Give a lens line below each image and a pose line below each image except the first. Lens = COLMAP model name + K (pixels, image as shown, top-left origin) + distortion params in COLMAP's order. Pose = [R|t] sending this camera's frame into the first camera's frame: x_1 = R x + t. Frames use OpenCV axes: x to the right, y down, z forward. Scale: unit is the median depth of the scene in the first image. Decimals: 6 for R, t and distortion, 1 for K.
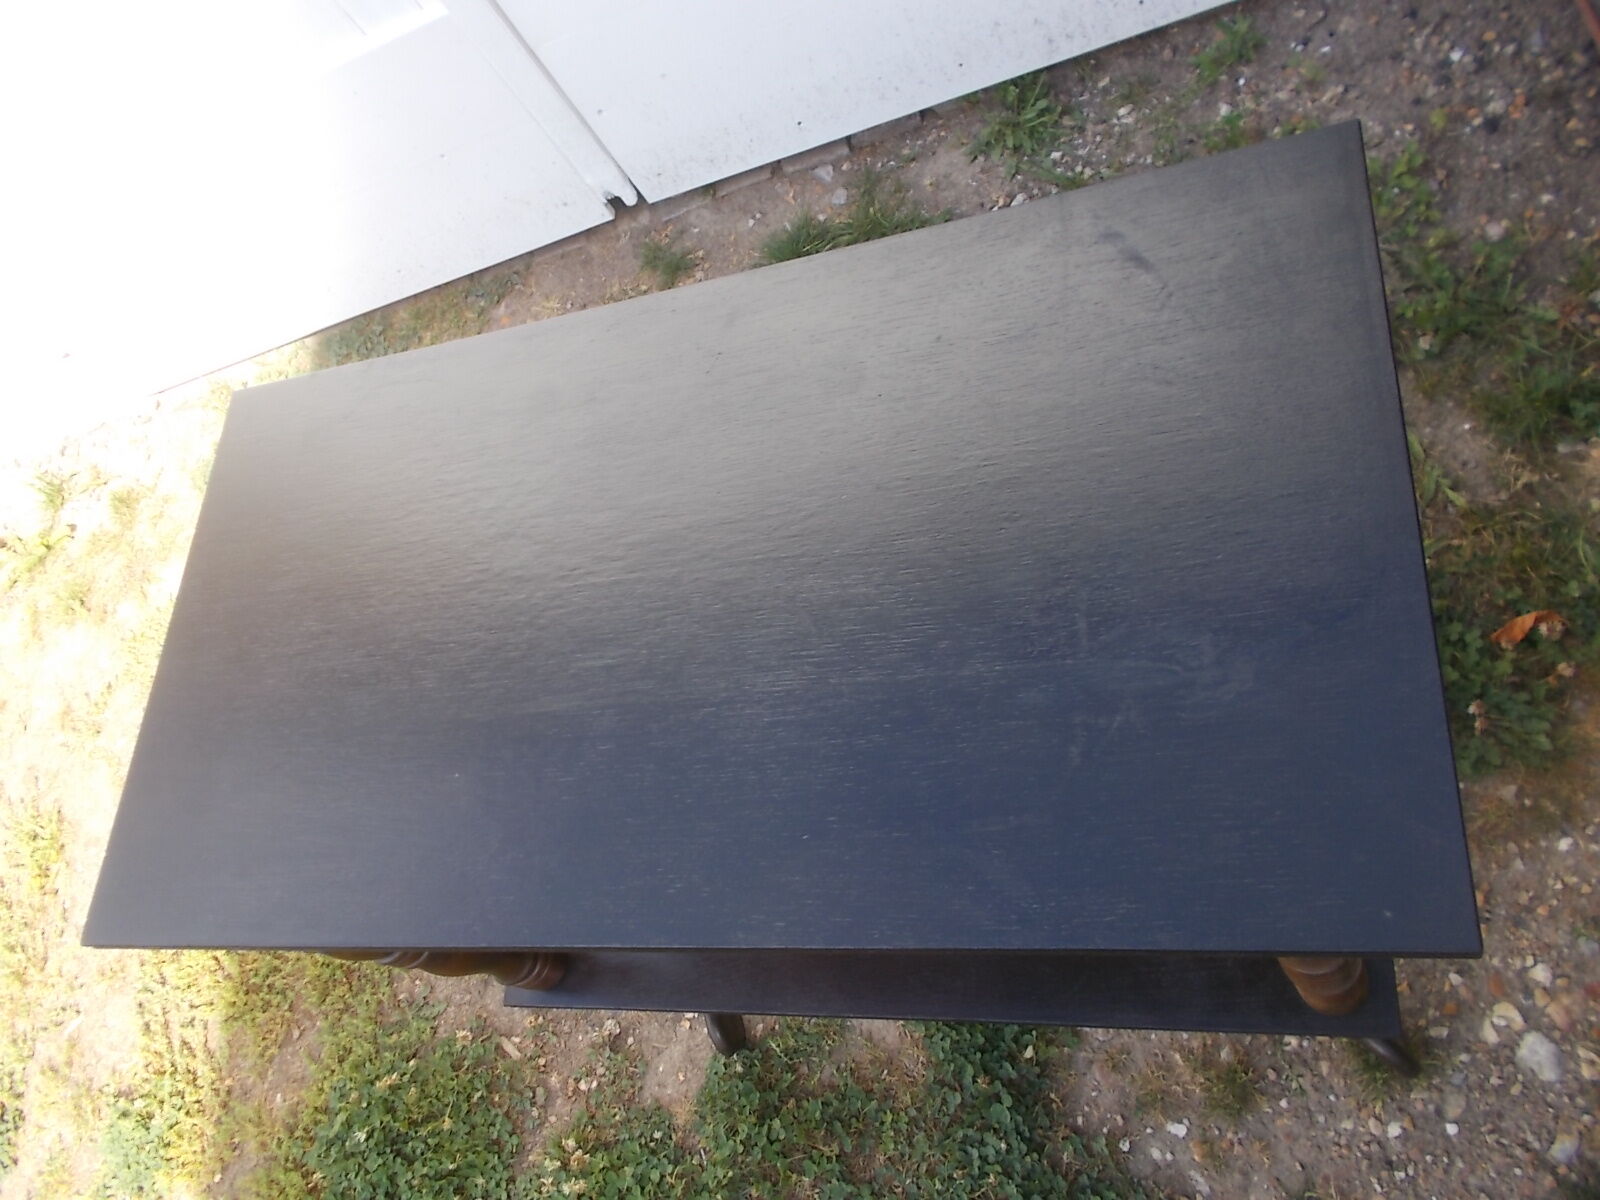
lens RADIAL K [[1240.8, 0, 782.4], [0, 1240.8, 592.5], [0, 0, 1]] dist [0.030556, -0.035908]
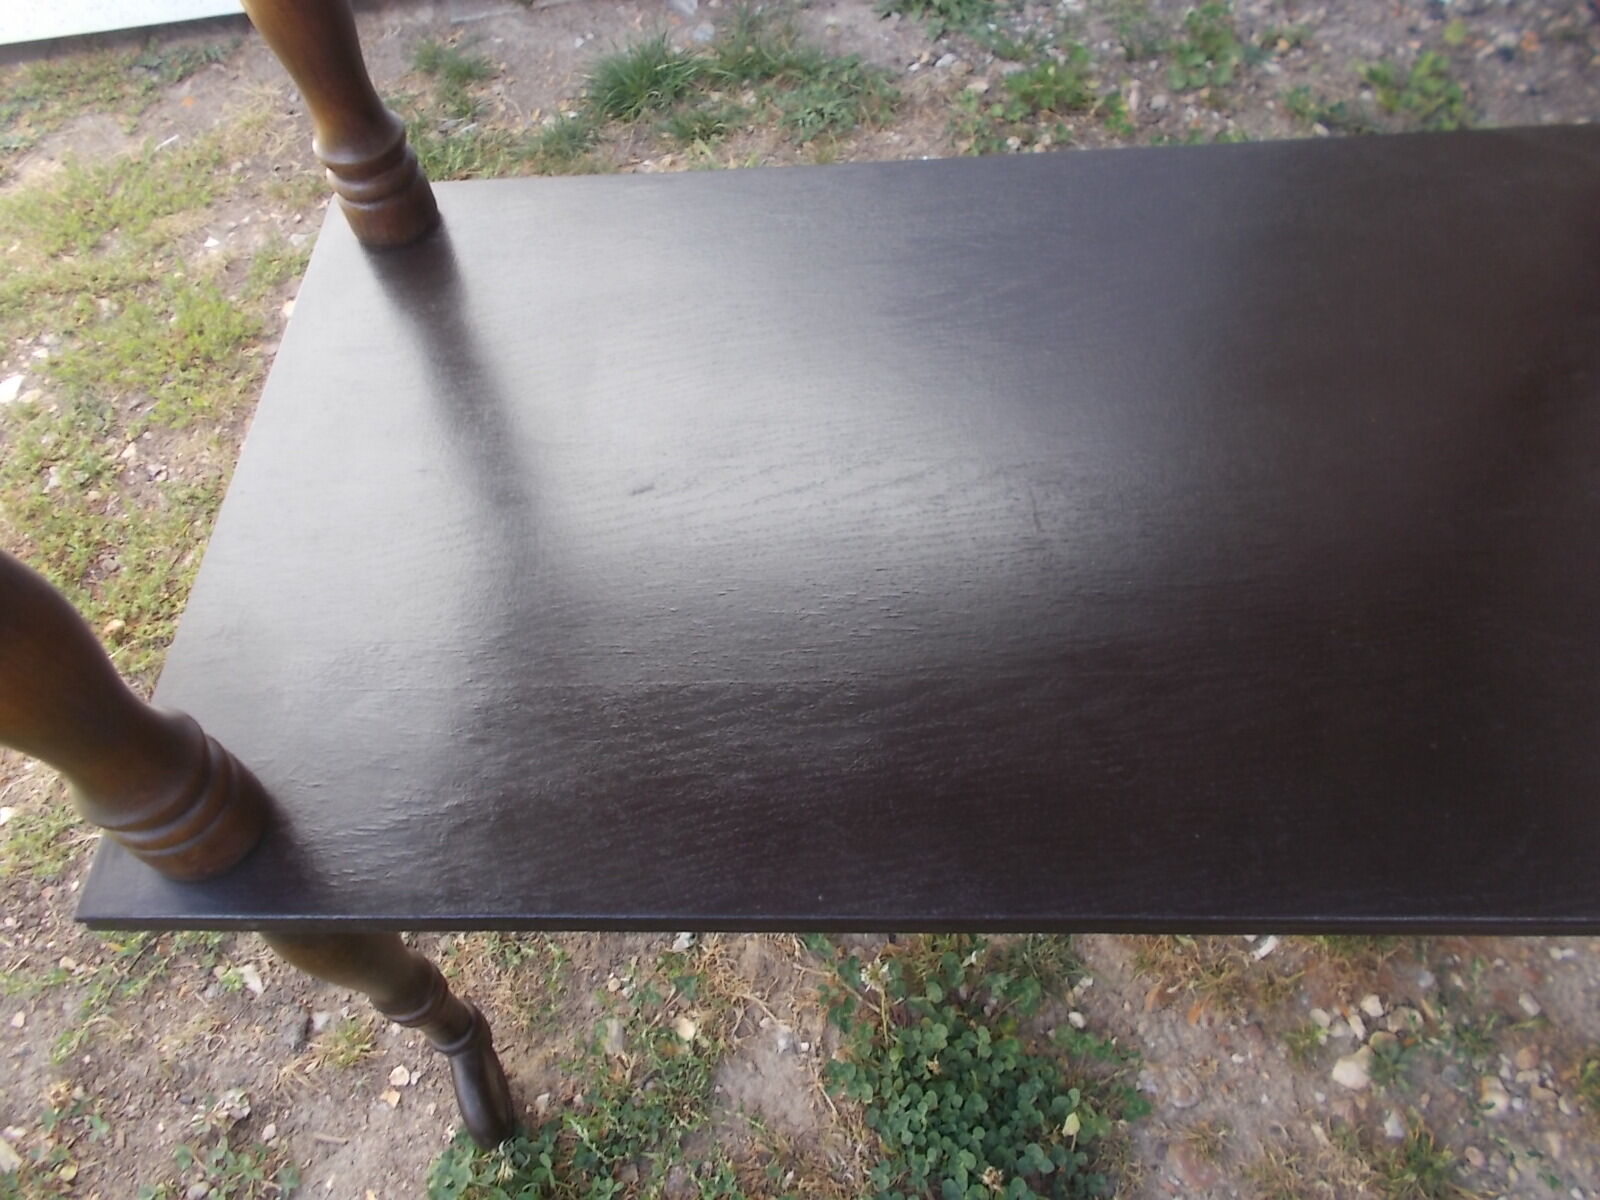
lens RADIAL K [[1240.8, 0, 782.2], [0, 1240.8, 603.2], [0, 0, 1]] dist [0.030556, -0.035908]
pose [[0.940064, 0.158088, 0.302139, -0.130594], [-0.102657, 0.976140, -0.191341, 0.257567], [-0.325179, 0.148856, 0.933863, 0.477286]]
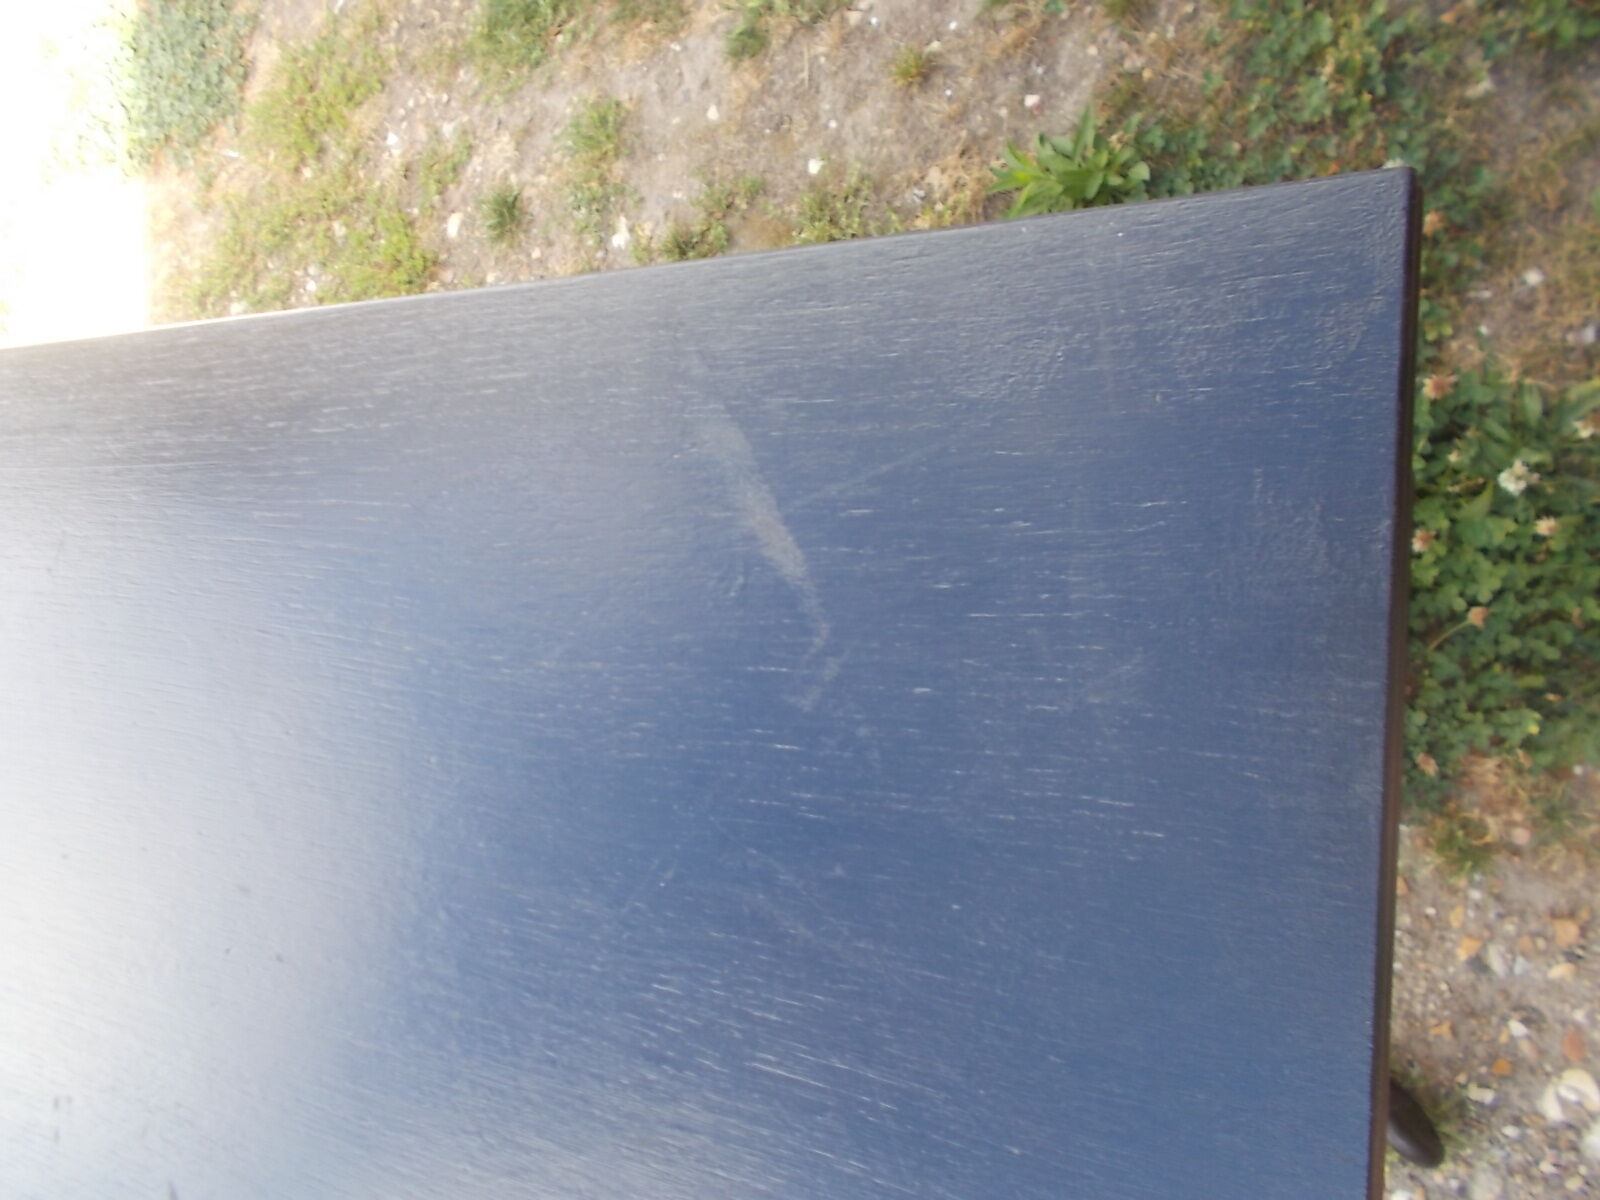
lens RADIAL K [[1240.8, 0, 794.3], [0, 1240.8, 590.2], [0, 0, 1]] dist [0.030556, -0.035908]
pose [[0.994207, -0.018796, -0.105822, 0.181746], [0.057144, 0.926333, 0.372345, -0.206438], [0.091028, -0.376236, 0.922042, 0.348966]]
